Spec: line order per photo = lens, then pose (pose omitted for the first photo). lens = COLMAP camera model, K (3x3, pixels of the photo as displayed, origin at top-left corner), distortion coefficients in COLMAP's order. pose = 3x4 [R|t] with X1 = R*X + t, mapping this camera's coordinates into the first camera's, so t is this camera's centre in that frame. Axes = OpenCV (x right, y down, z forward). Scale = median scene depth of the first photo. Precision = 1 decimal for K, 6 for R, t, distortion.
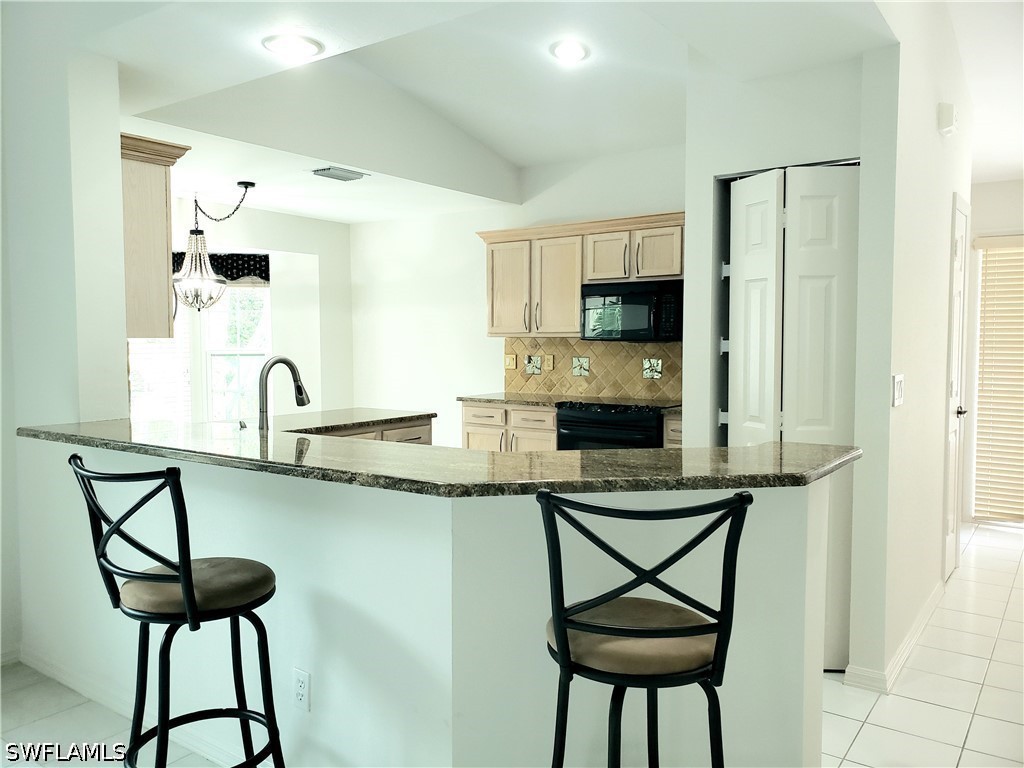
lens RADIAL K [[789.6, 0, 512.0], [0, 789.6, 384.0], [0, 0, 1]] dist [0.084370, -0.179032]
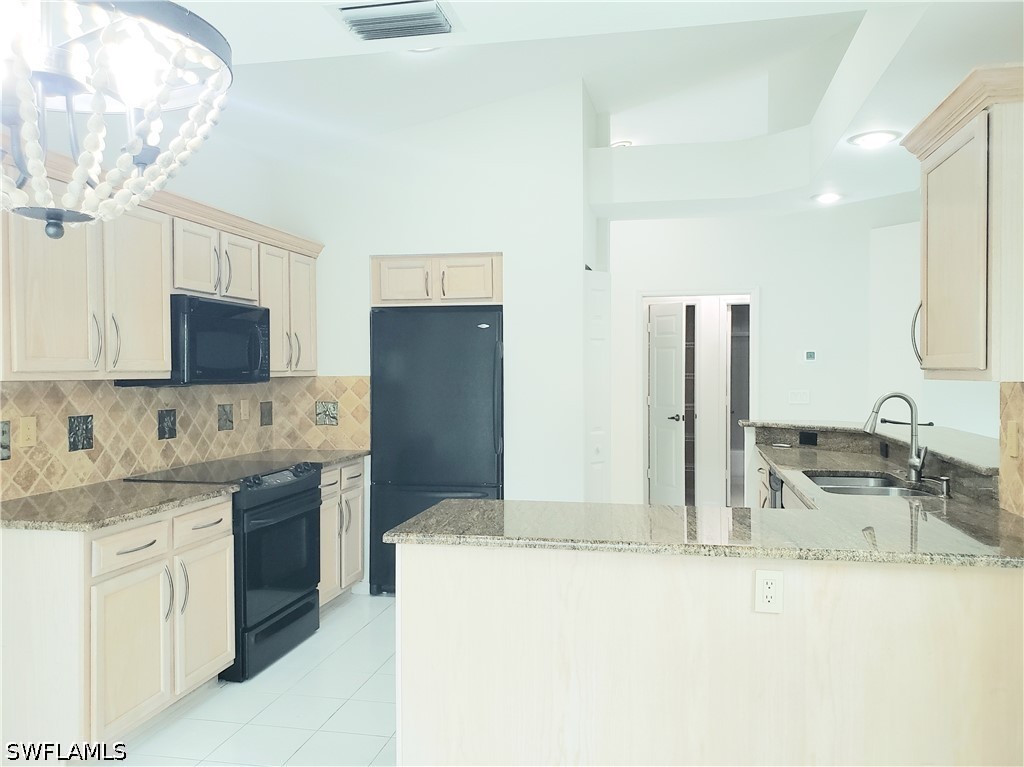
lens RADIAL K [[789.6, 0, 512.0], [0, 789.6, 383.5], [0, 0, 1]] dist [0.084370, -0.179032]
pose [[-0.404626, -0.015199, 0.914356, -0.572680], [0.058713, 0.997367, 0.042561, -0.065573], [-0.912596, 0.070906, -0.402668, 0.986379]]
